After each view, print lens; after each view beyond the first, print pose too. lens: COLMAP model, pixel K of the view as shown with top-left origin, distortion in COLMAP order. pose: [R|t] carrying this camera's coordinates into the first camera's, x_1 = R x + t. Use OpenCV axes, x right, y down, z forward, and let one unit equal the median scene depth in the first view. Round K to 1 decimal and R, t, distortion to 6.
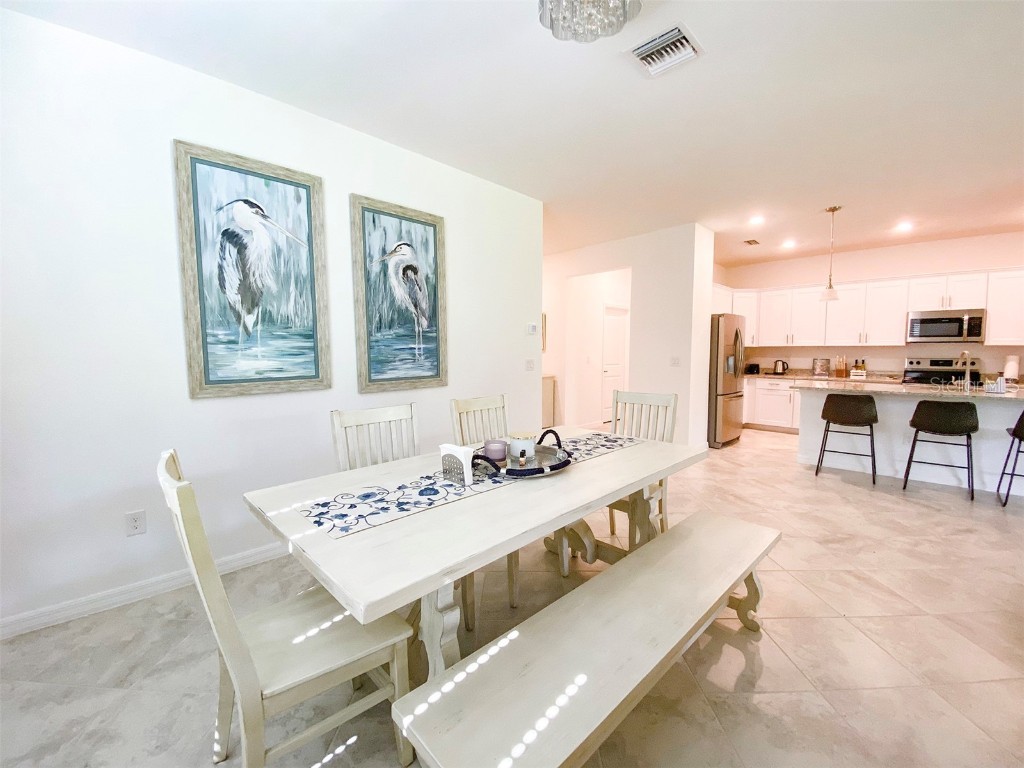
lens RADIAL K [[416.5, 0, 512.5], [0, 416.5, 388.3], [0, 0, 1]] dist [0.019148, -0.019588]
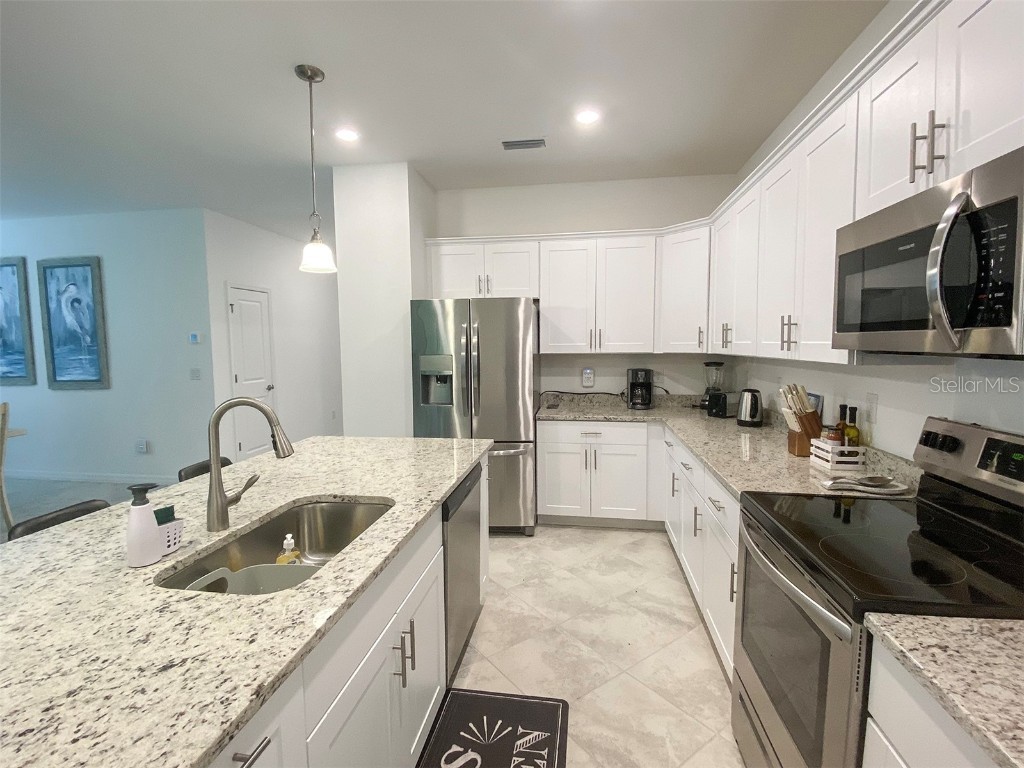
lens RADIAL K [[479.5, 0, 508.4], [0, 479.5, 383.9], [0, 0, 1]] dist [0.037653, -0.030607]
pose [[0.593691, 0.065329, -0.802037, 1.915117], [-0.062155, 0.997444, 0.035236, -0.162062], [0.802289, 0.028931, 0.596234, 1.216760]]
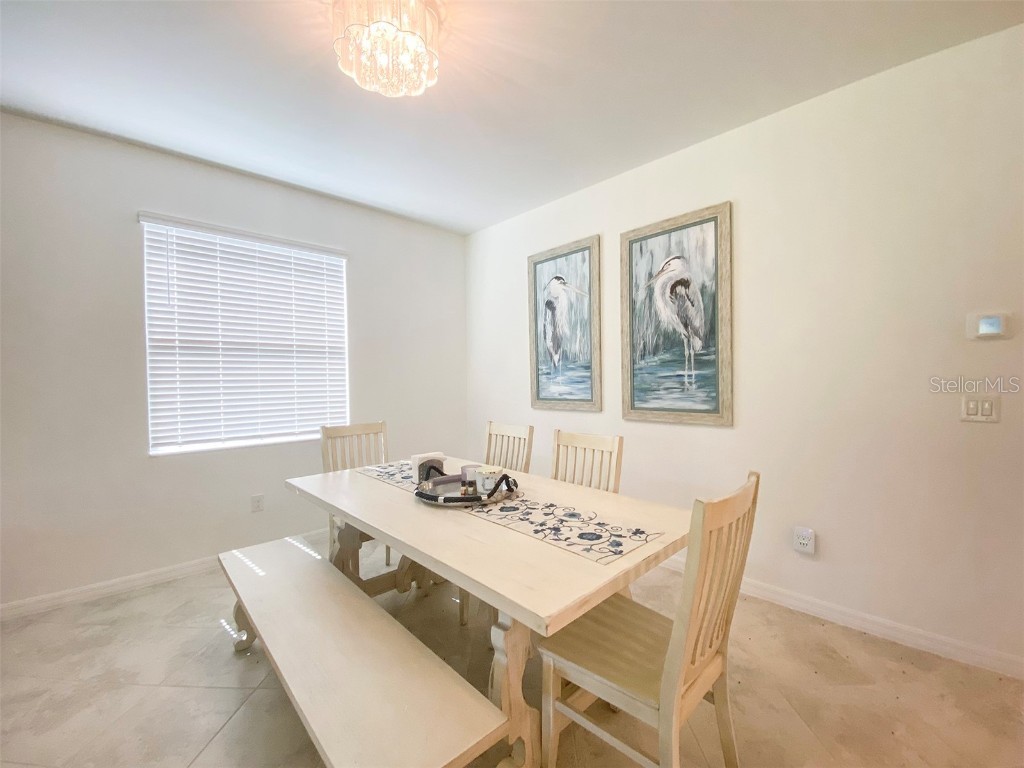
lens RADIAL K [[416.5, 0, 512.5], [0, 416.5, 388.3], [0, 0, 1]] dist [0.019148, -0.019588]
pose [[-0.028136, 0.028541, -0.999197, 0.644222], [-0.075335, 0.996689, 0.030590, -0.072312], [0.996761, 0.076135, -0.025893, 0.703478]]
